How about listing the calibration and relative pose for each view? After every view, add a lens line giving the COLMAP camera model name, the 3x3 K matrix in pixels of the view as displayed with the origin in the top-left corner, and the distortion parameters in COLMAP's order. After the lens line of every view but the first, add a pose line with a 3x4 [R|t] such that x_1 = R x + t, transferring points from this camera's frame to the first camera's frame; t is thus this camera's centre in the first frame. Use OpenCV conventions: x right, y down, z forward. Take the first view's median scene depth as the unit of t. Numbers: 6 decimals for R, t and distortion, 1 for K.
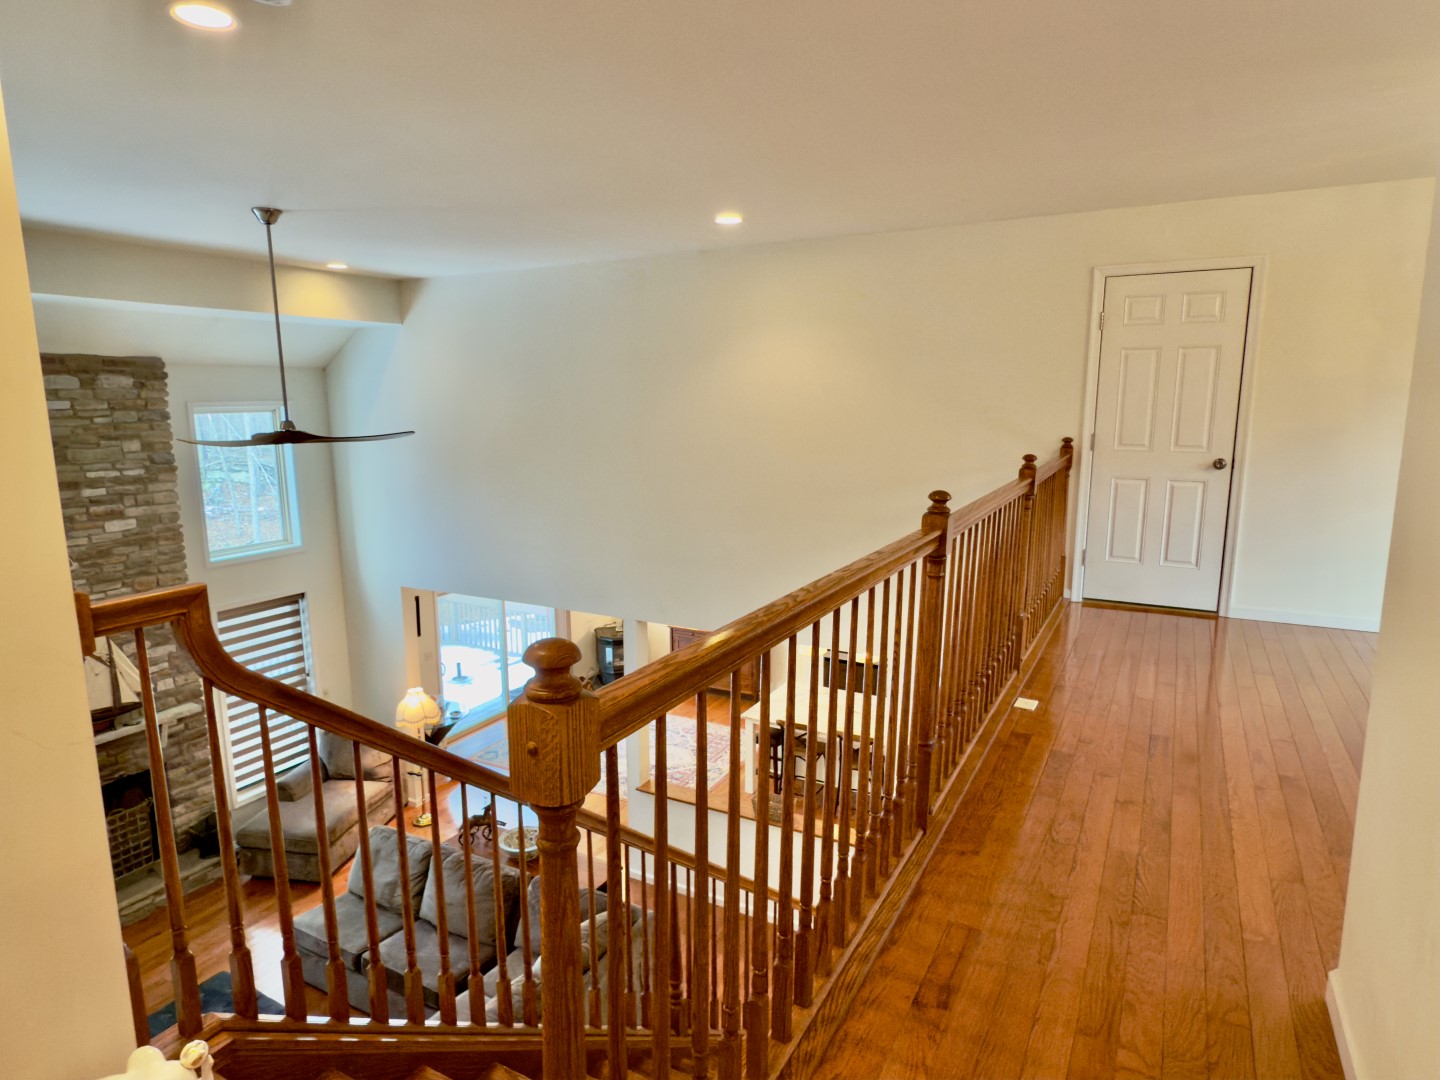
lens RADIAL K [[839.9, 0, 716.1], [0, 839.9, 543.7], [0, 0, 1]] dist [-0.000919, 0.000584]
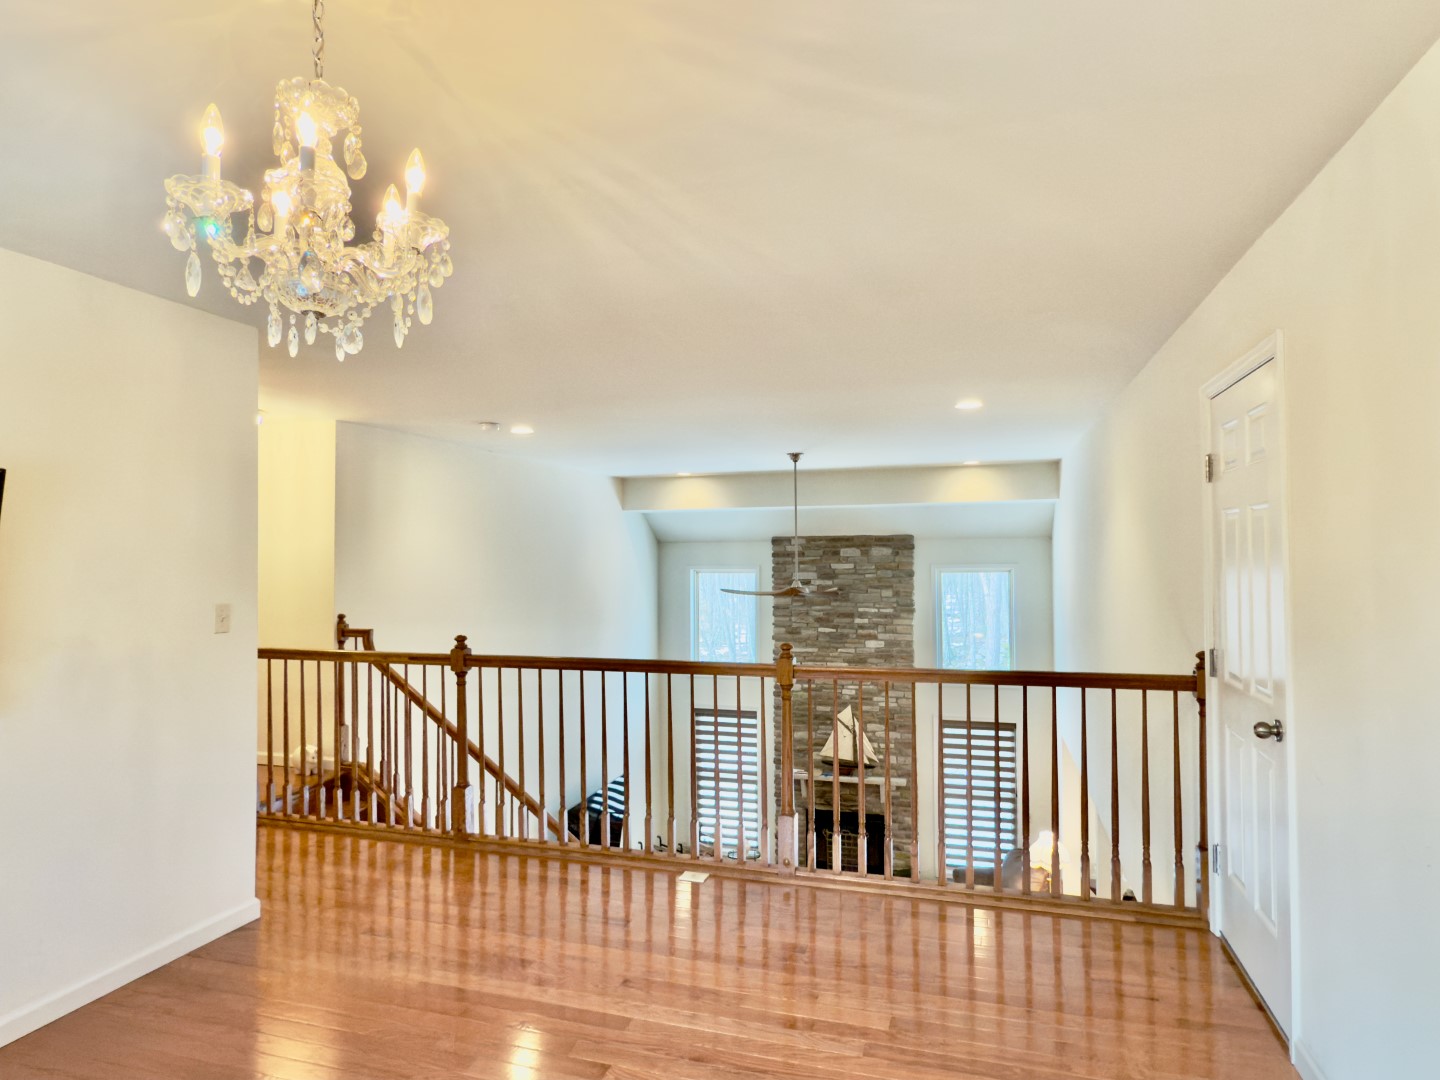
lens RADIAL K [[839.9, 0, 710.6], [0, 839.9, 540.1], [0, 0, 1]] dist [-0.000919, 0.000584]
pose [[0.188428, -0.011426, -0.982021, 0.716932], [-0.161169, 0.986016, -0.042397, -0.093342], [0.968772, 0.166260, 0.183951, 0.391006]]
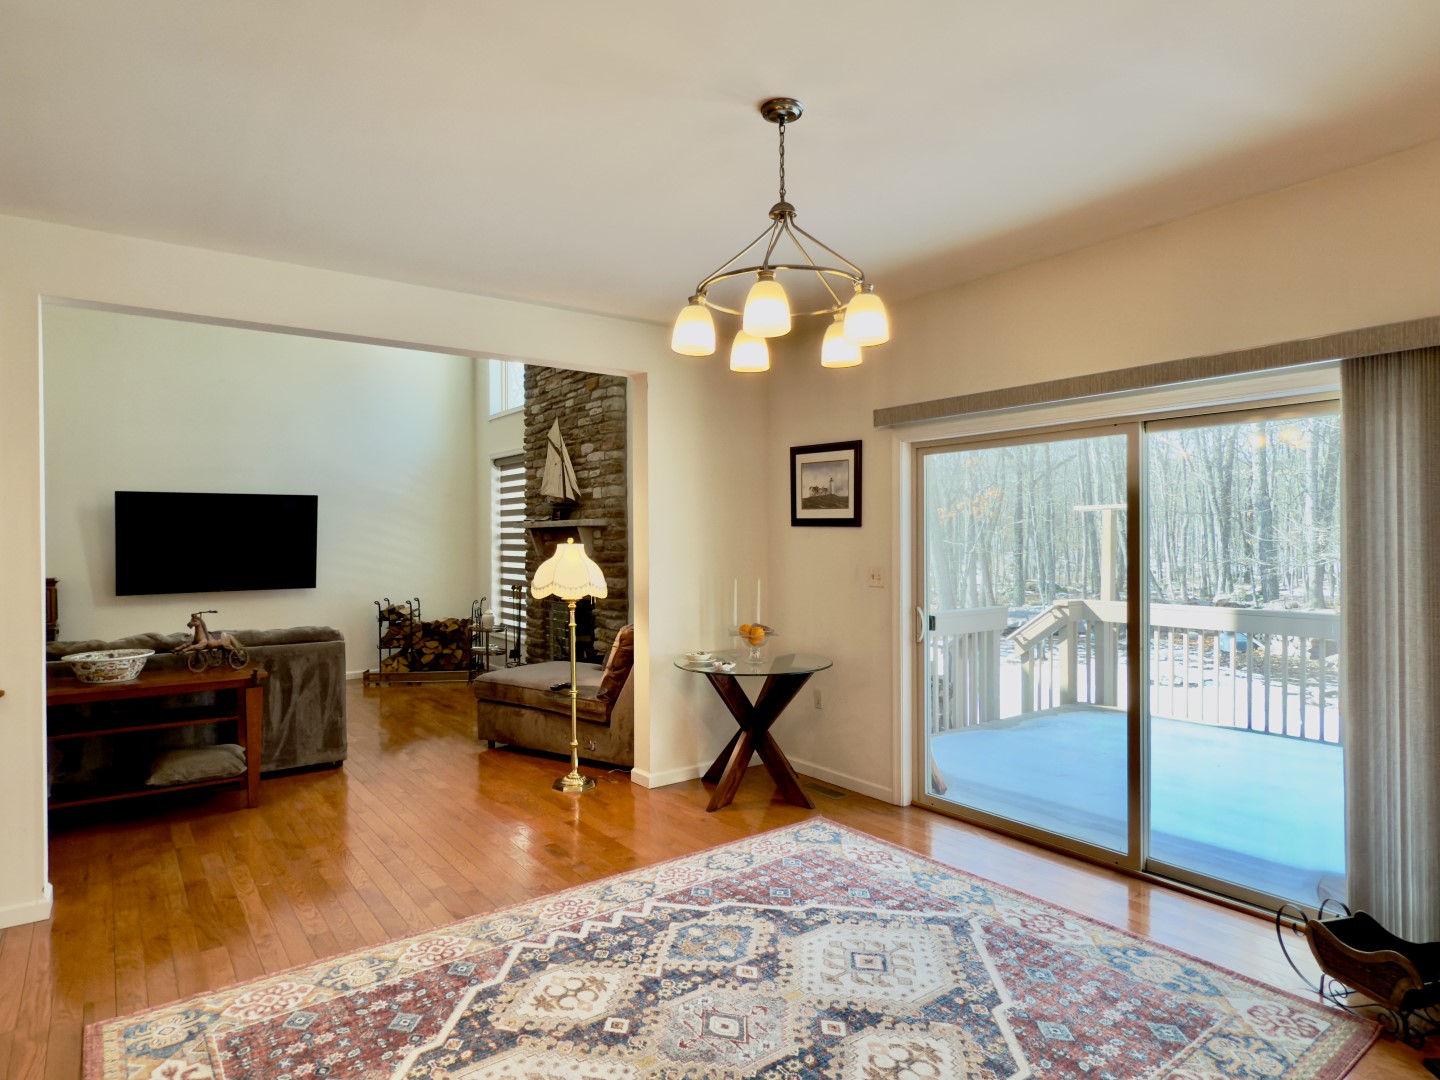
lens RADIAL K [[839.9, 0, 713.9], [0, 839.9, 537.7], [0, 0, 1]] dist [-0.000919, 0.000584]
pose [[-0.424394, 0.006895, -0.905452, 0.158683], [-0.149429, 0.985727, 0.077545, 0.128326], [0.893063, 0.168211, -0.417306, 1.577954]]
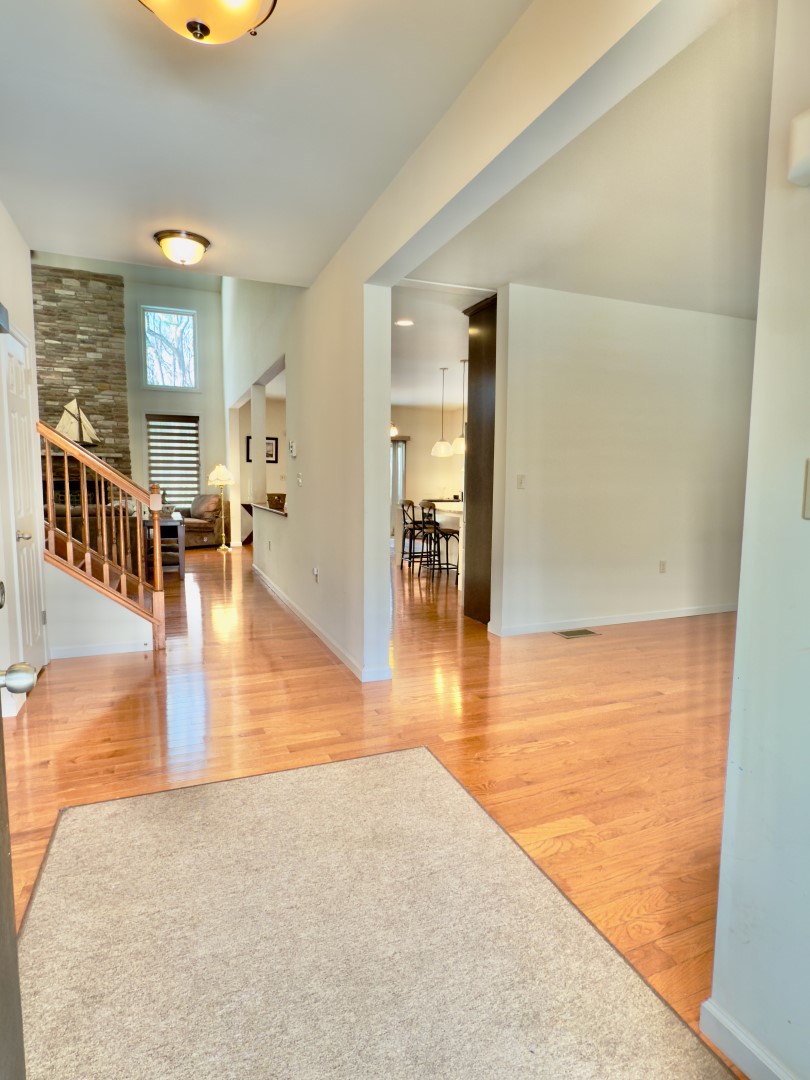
lens RADIAL K [[584.8, 0, 409.4], [0, 584.8, 540.6], [0, 0, 1]] dist [-0.000270, 0.000629]
pose [[0.772481, 0.084724, -0.629361, 0.813316], [-0.126847, 0.991674, -0.022194, 0.354531], [0.622240, 0.096977, 0.776796, 0.400619]]
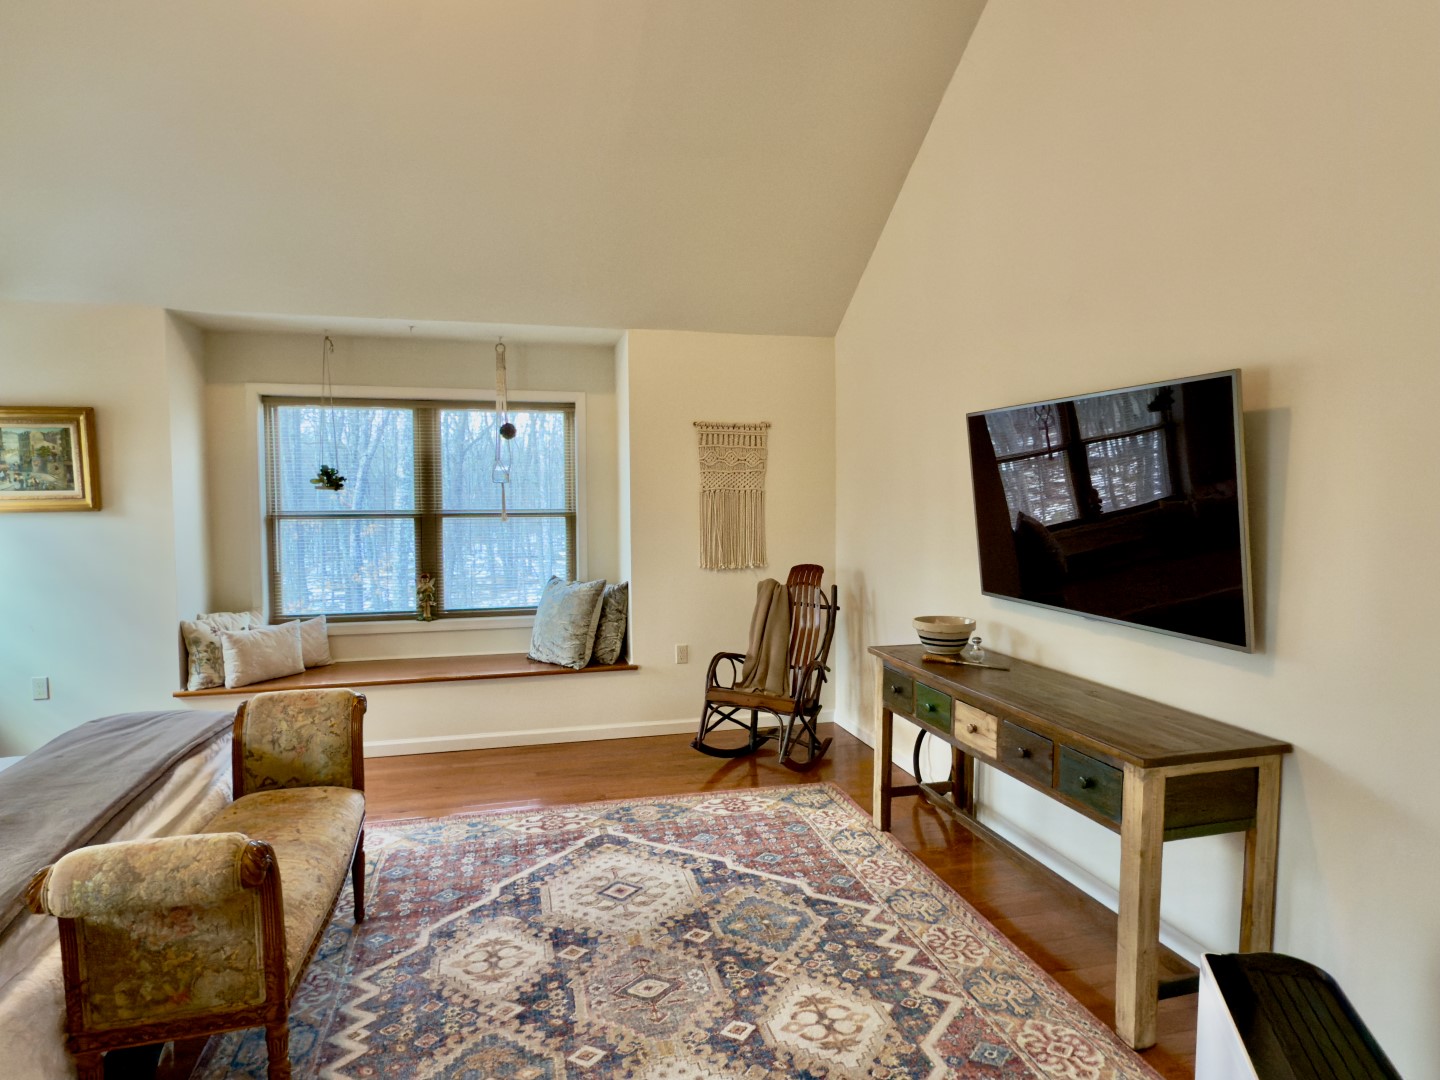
lens RADIAL K [[839.9, 0, 717.5], [0, 839.9, 547.4], [0, 0, 1]] dist [-0.000919, 0.000584]
pose [[-0.666367, -0.045276, 0.744248, -0.427955], [0.137873, 0.973460, 0.182666, 0.117809], [-0.732766, 0.224334, -0.642439, 1.632197]]
